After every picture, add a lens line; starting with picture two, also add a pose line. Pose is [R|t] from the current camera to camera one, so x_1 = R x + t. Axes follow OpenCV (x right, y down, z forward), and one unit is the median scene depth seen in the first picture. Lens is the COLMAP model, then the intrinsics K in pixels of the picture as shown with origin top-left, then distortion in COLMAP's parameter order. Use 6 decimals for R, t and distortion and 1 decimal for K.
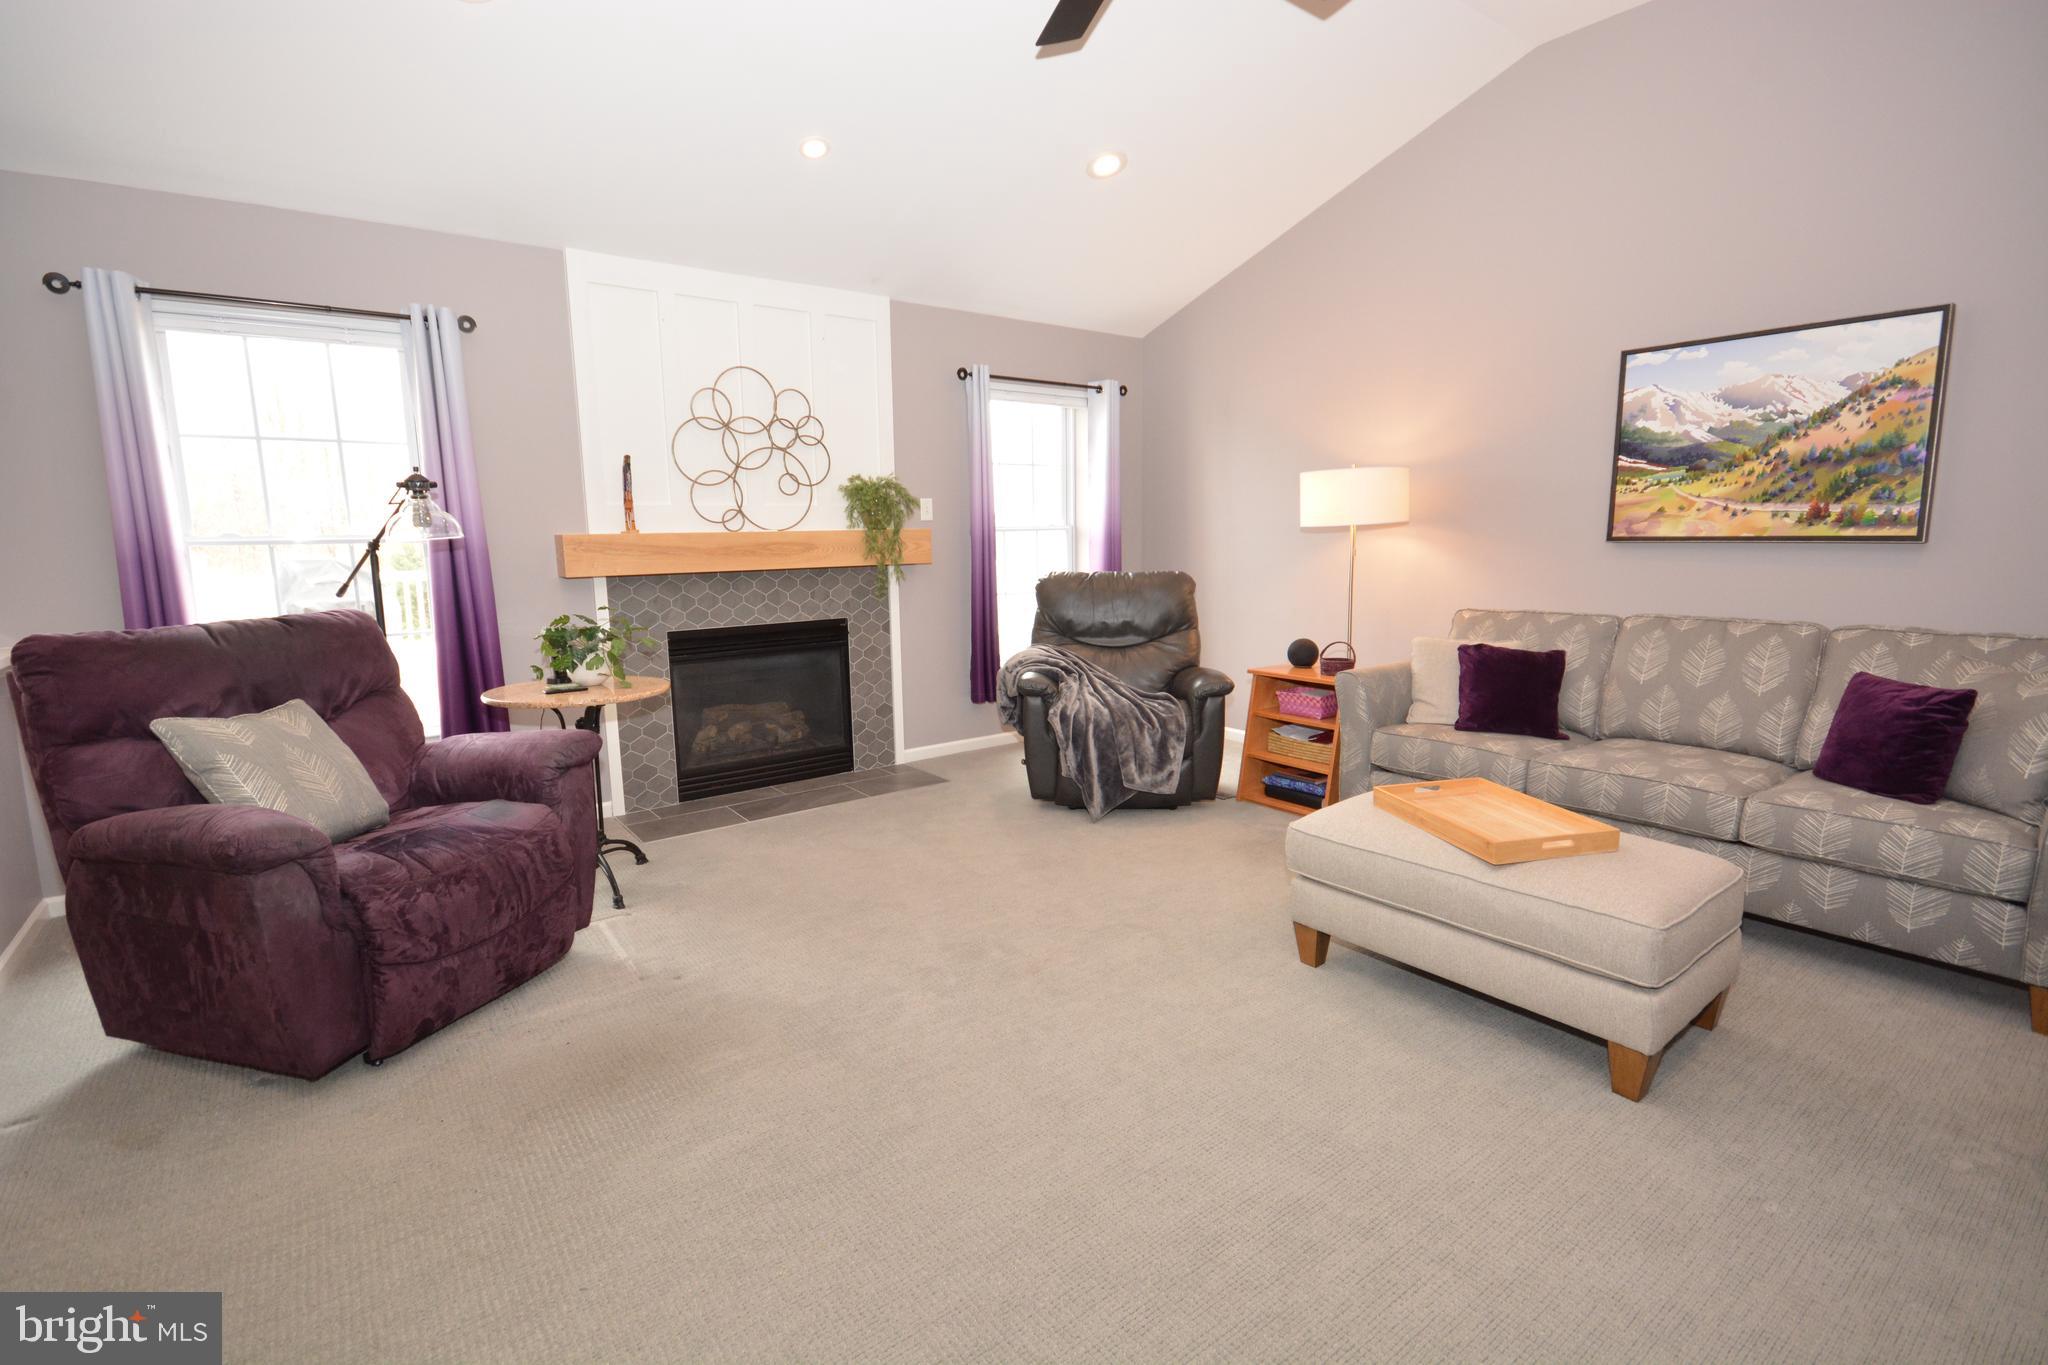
lens RADIAL K [[941.8, 0, 1019.6], [0, 941.8, 680.2], [0, 0, 1]] dist [0.004244, -0.000136]
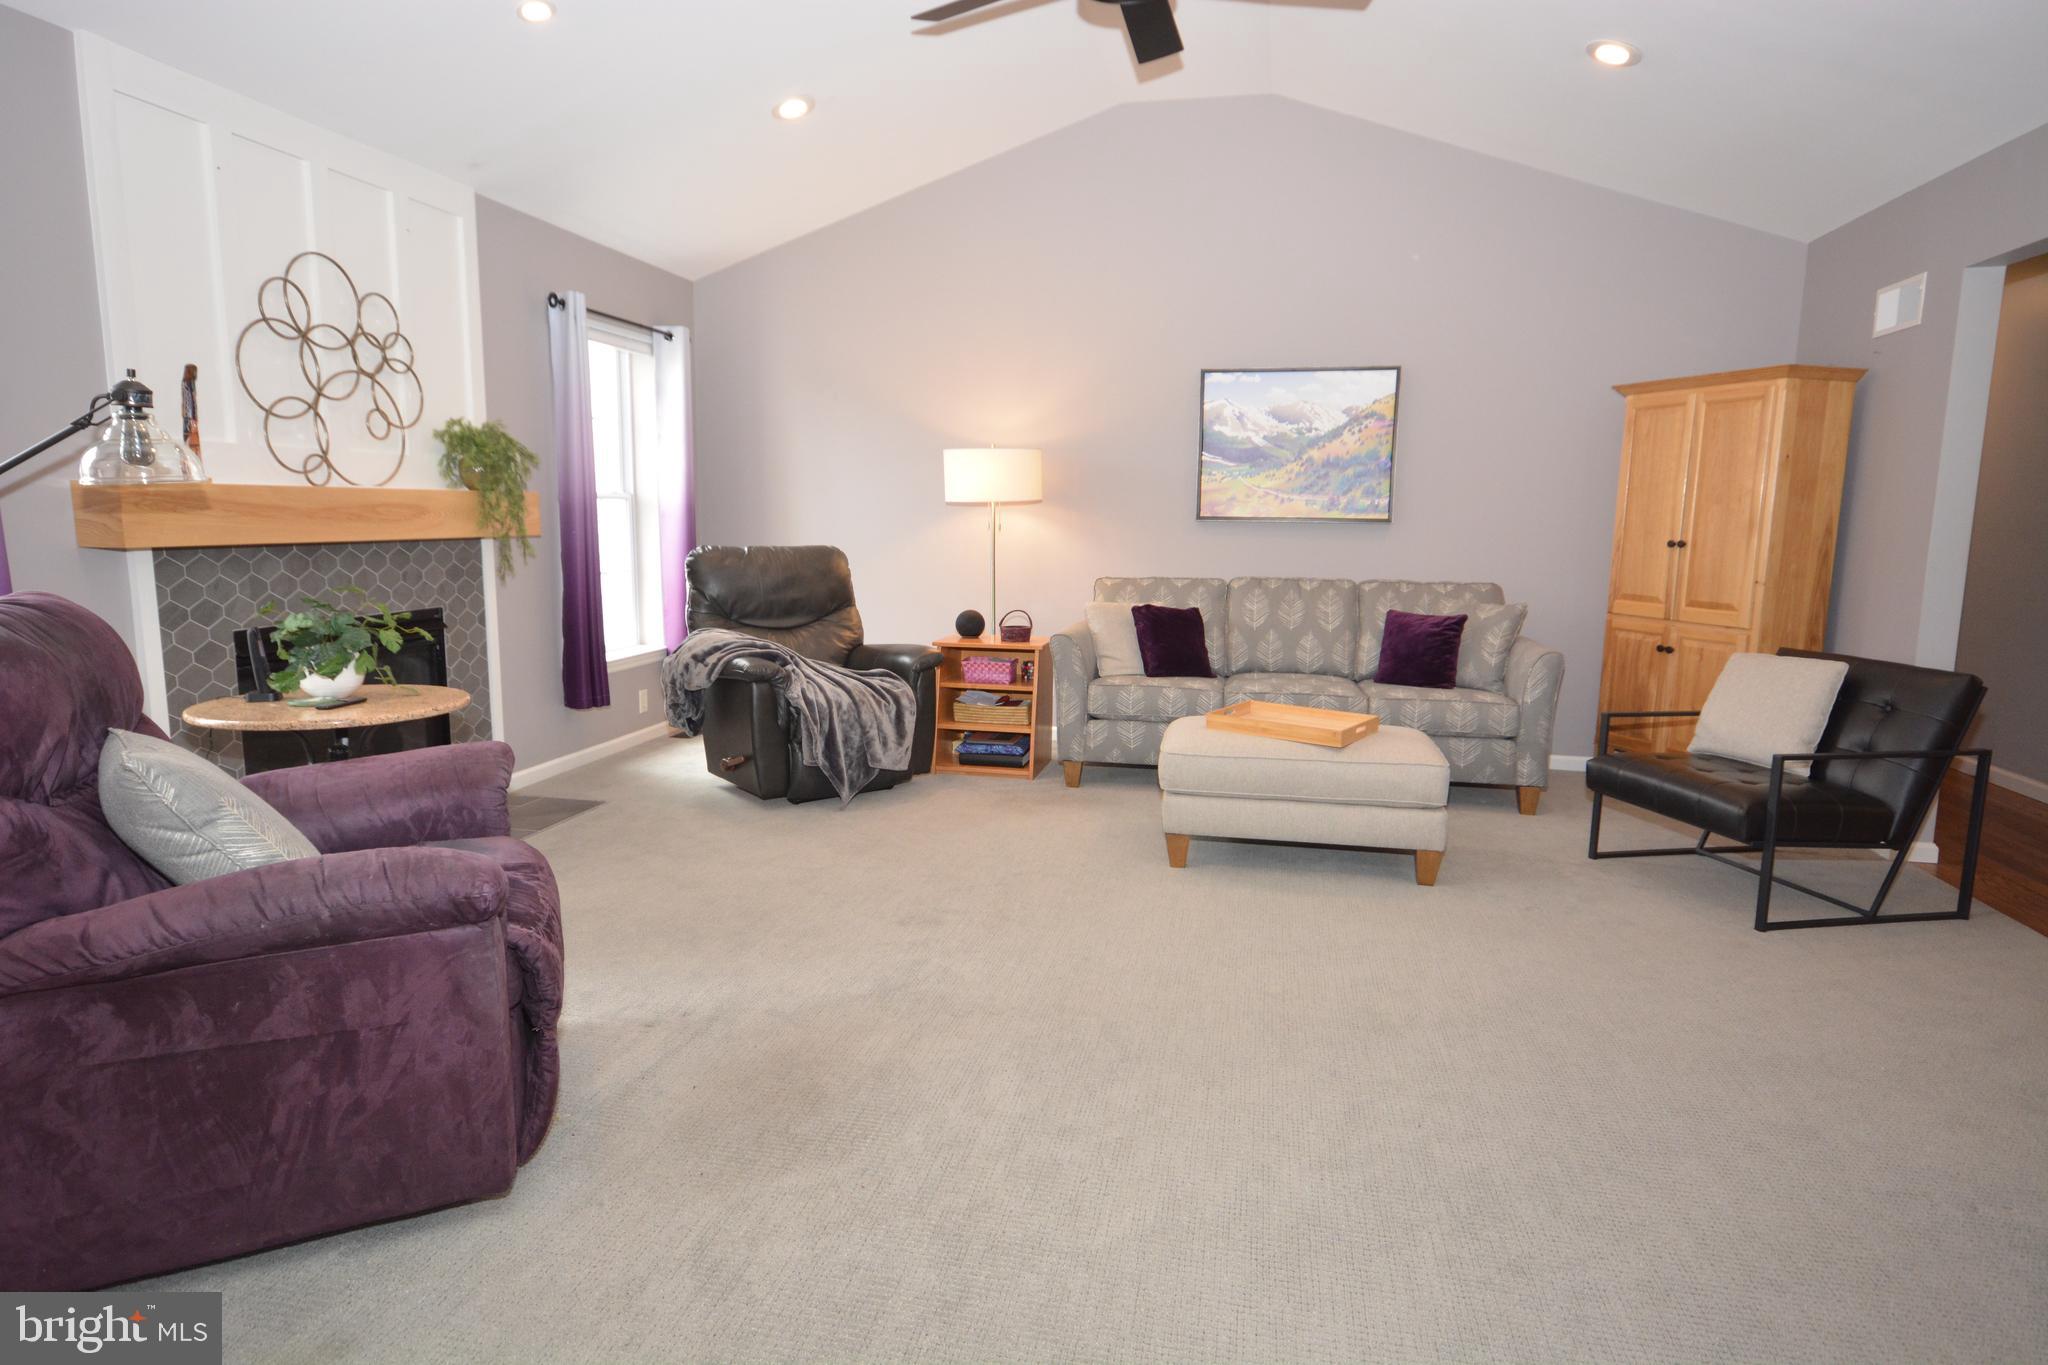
lens RADIAL K [[1154.5, 0, 1024.0], [0, 1154.5, 682.5], [0, 0, 1]] dist [-0.000018, 0.048777]
pose [[0.755805, -0.075194, 0.650466, -0.589100], [0.080732, 0.996506, 0.021391, 0.015535], [-0.649801, 0.036346, 0.759235, 0.001243]]
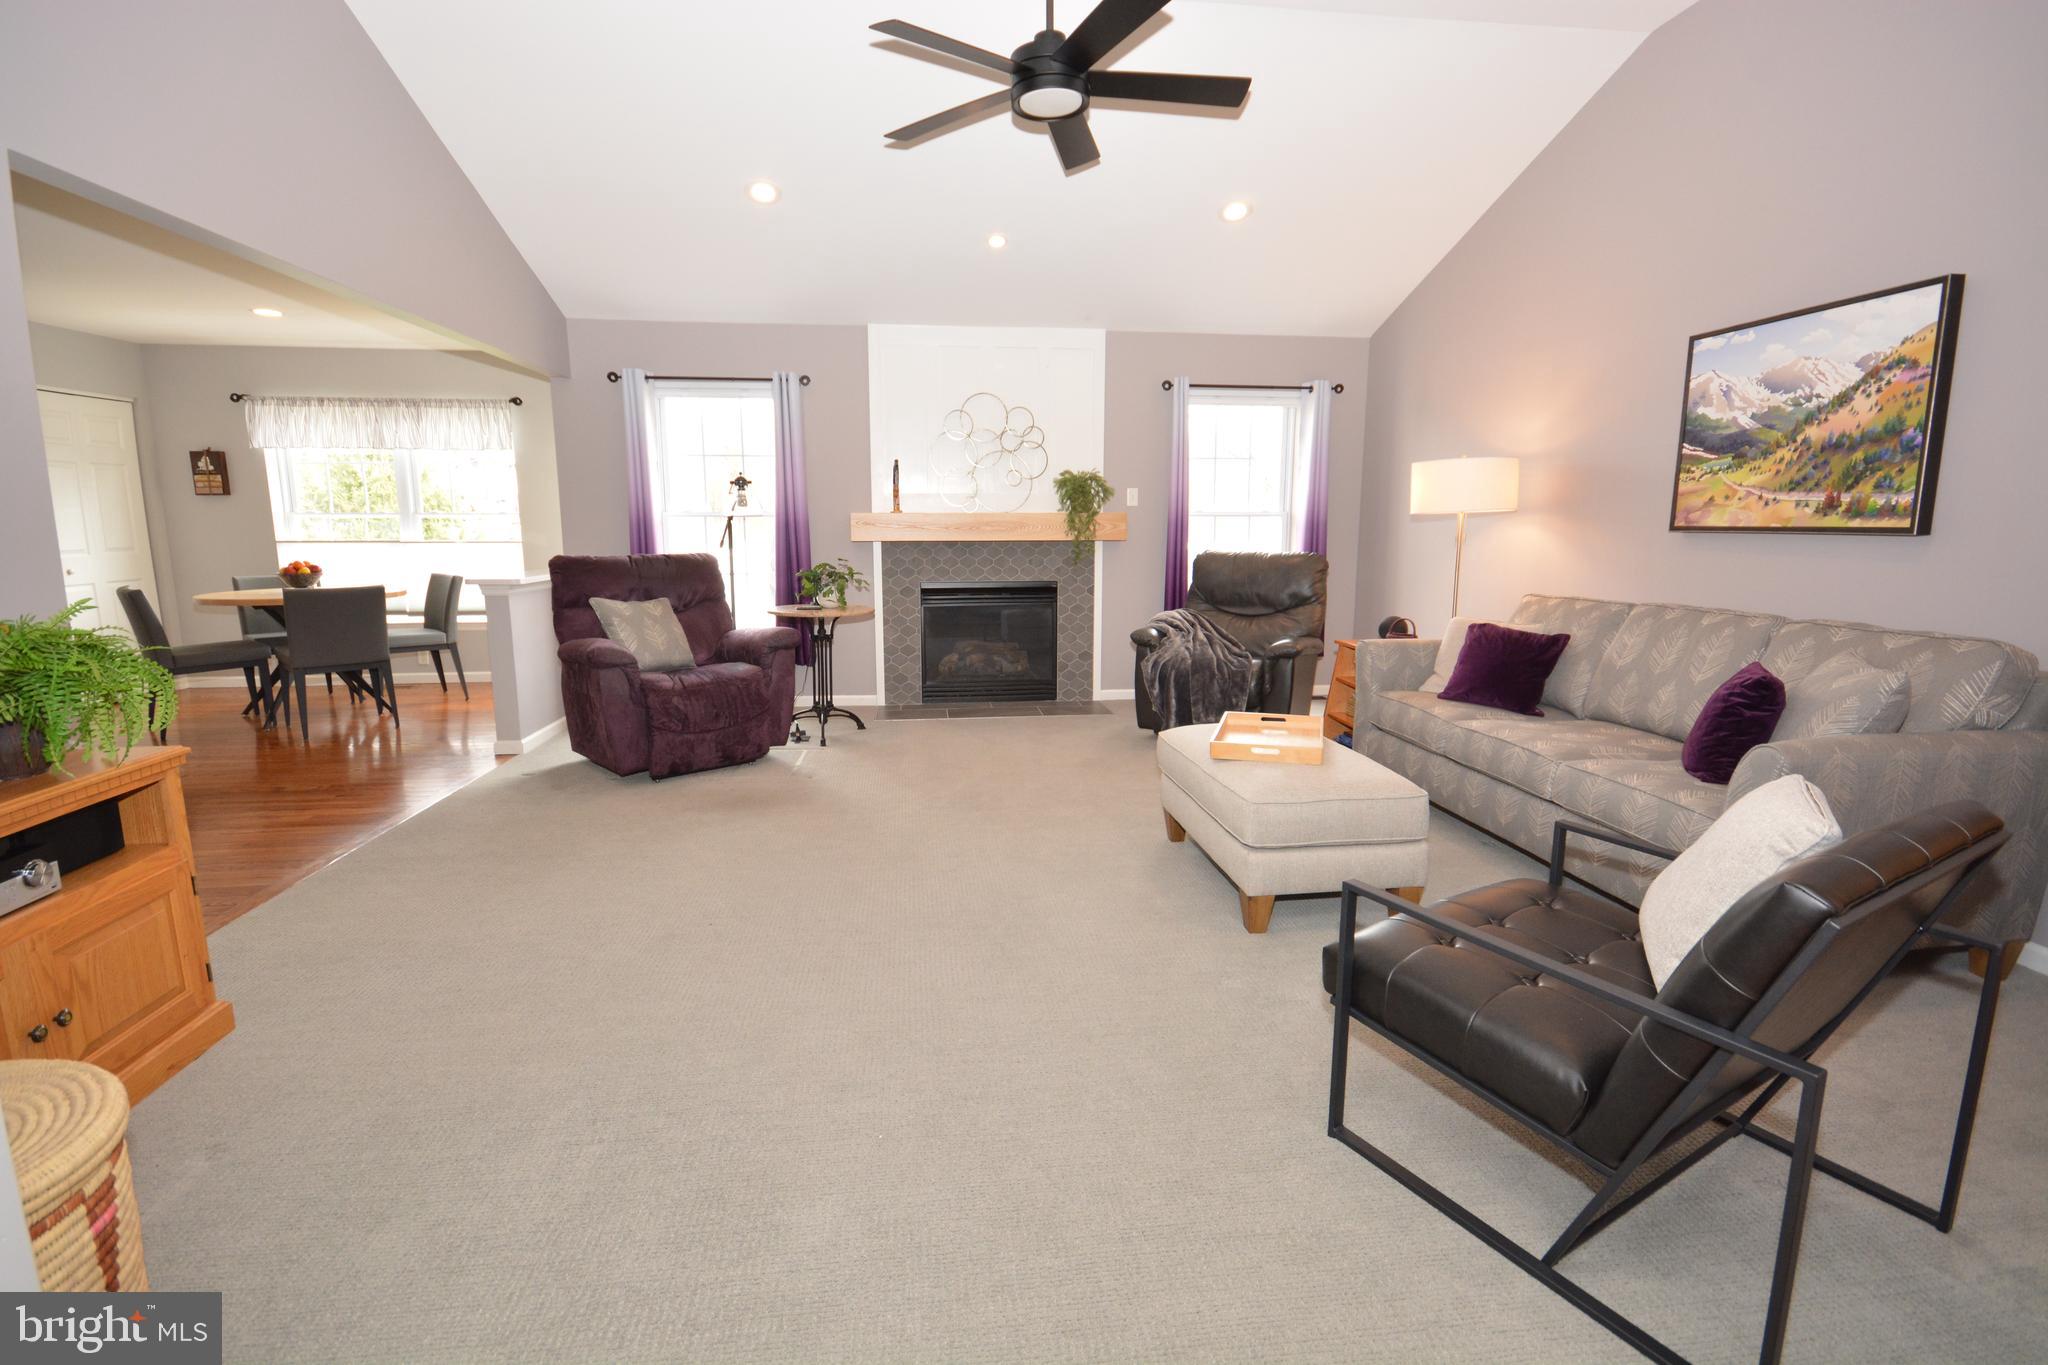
lens RADIAL K [[941.8, 0, 1019.6], [0, 941.8, 680.2], [0, 0, 1]] dist [0.004244, -0.000136]
pose [[0.863480, 0.098435, -0.494684, 0.574518], [-0.092382, 0.995045, 0.036745, 0.036443], [0.495850, 0.013972, 0.868296, -0.200449]]
